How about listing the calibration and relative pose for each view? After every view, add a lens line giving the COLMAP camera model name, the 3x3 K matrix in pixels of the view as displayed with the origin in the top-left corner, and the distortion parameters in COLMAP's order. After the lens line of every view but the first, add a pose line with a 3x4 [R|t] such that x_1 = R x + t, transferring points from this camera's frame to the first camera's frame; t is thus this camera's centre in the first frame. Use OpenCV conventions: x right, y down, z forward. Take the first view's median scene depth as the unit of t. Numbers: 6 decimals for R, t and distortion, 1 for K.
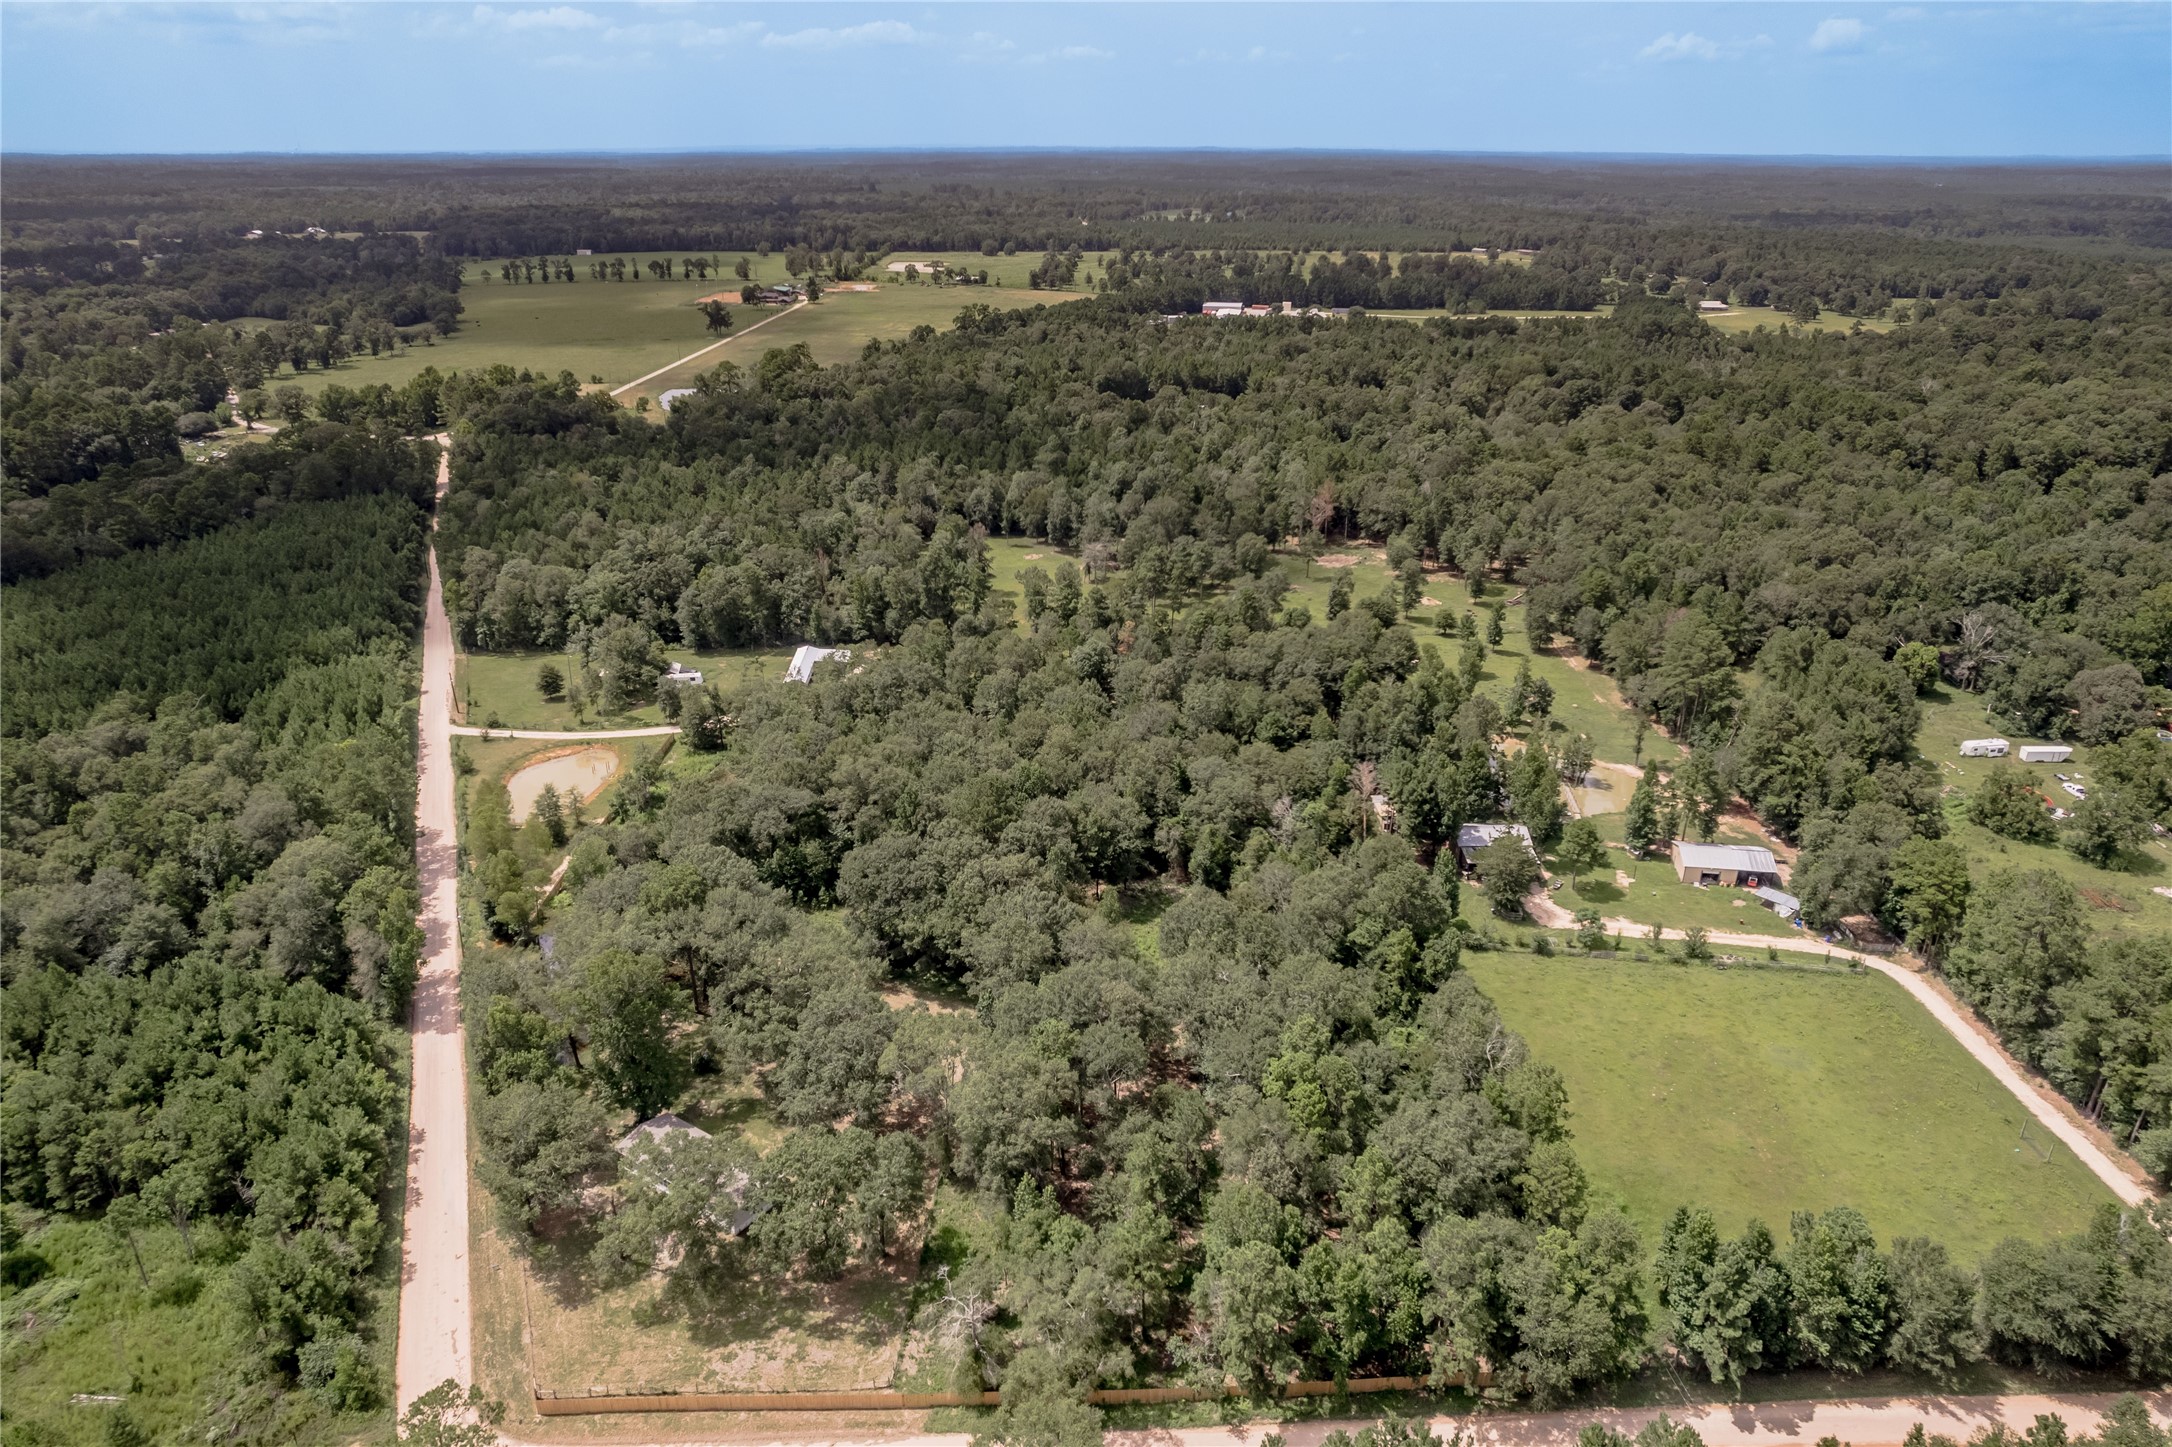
lens RADIAL K [[1406.0, 0, 1094.9], [0, 1406.0, 731.0], [0, 0, 1]] dist [-0.085827, 0.075458]
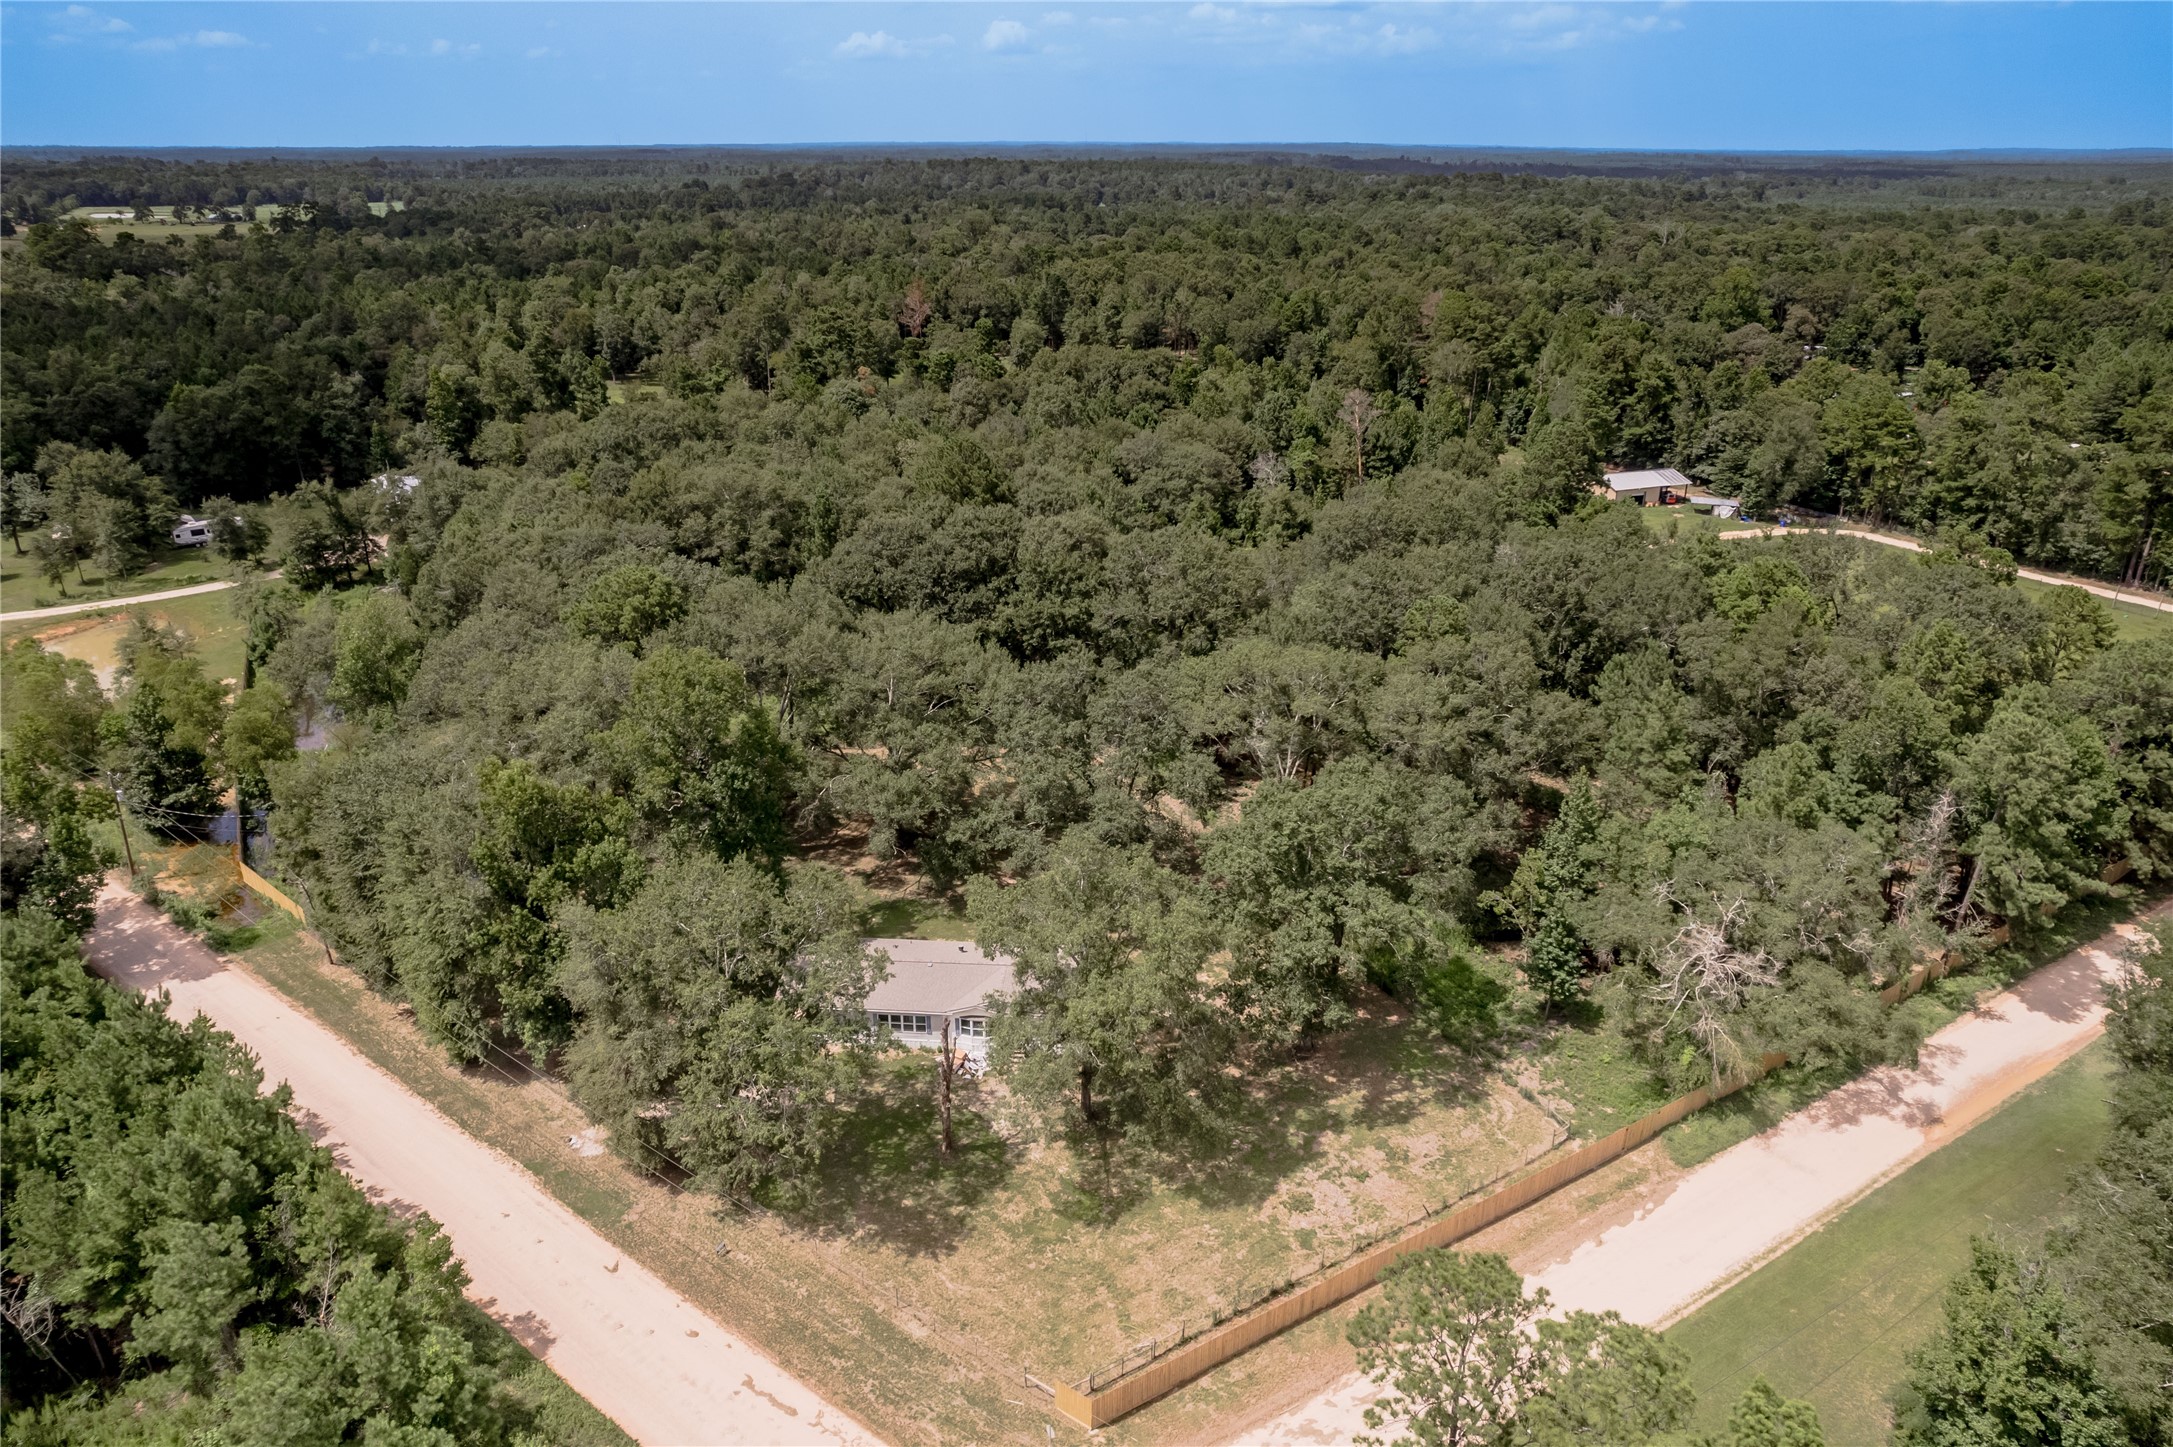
lens RADIAL K [[1406.6, 0, 1095.4], [0, 1406.6, 731.0], [0, 0, 1]] dist [-0.085827, 0.075458]
pose [[0.868455, -0.194335, 0.456092, -0.236325], [0.196330, 0.979570, 0.043545, 0.102863], [-0.455236, 0.051728, 0.888867, 0.239010]]
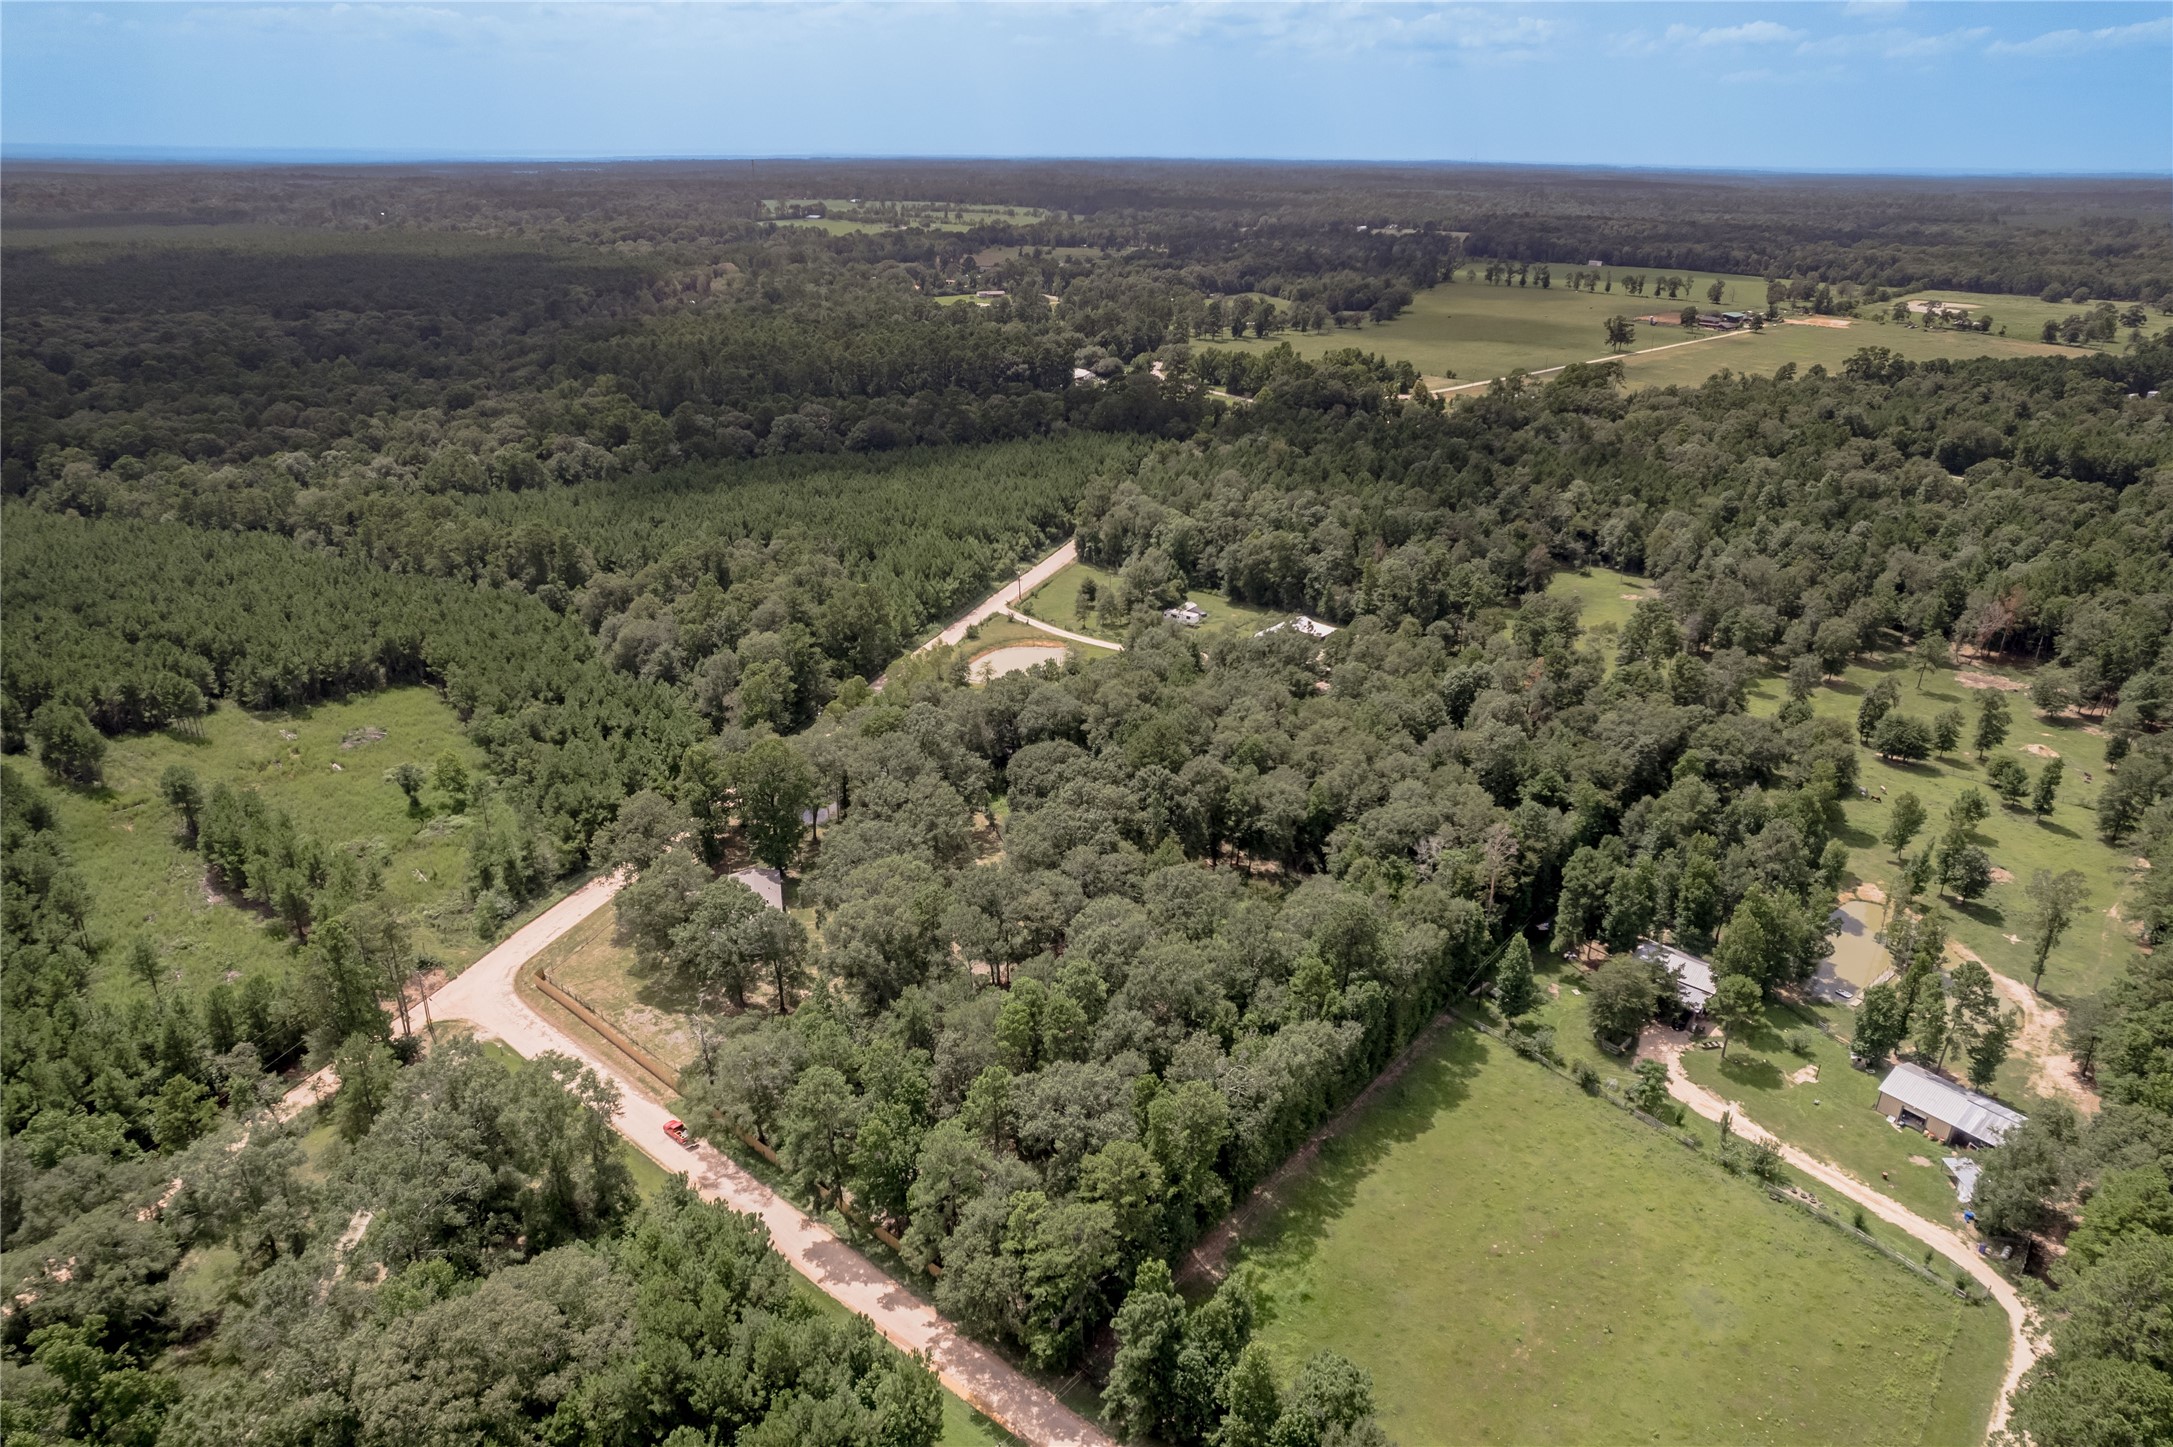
lens RADIAL K [[1397.5, 0, 1092.4], [0, 1397.5, 725.0], [0, 0, 1]] dist [-0.082006, 0.071665]
pose [[0.726961, 0.268008, -0.632218, 0.376181], [-0.275508, 0.957173, 0.088968, -0.031130], [0.628986, 0.109505, 0.769665, 0.081469]]
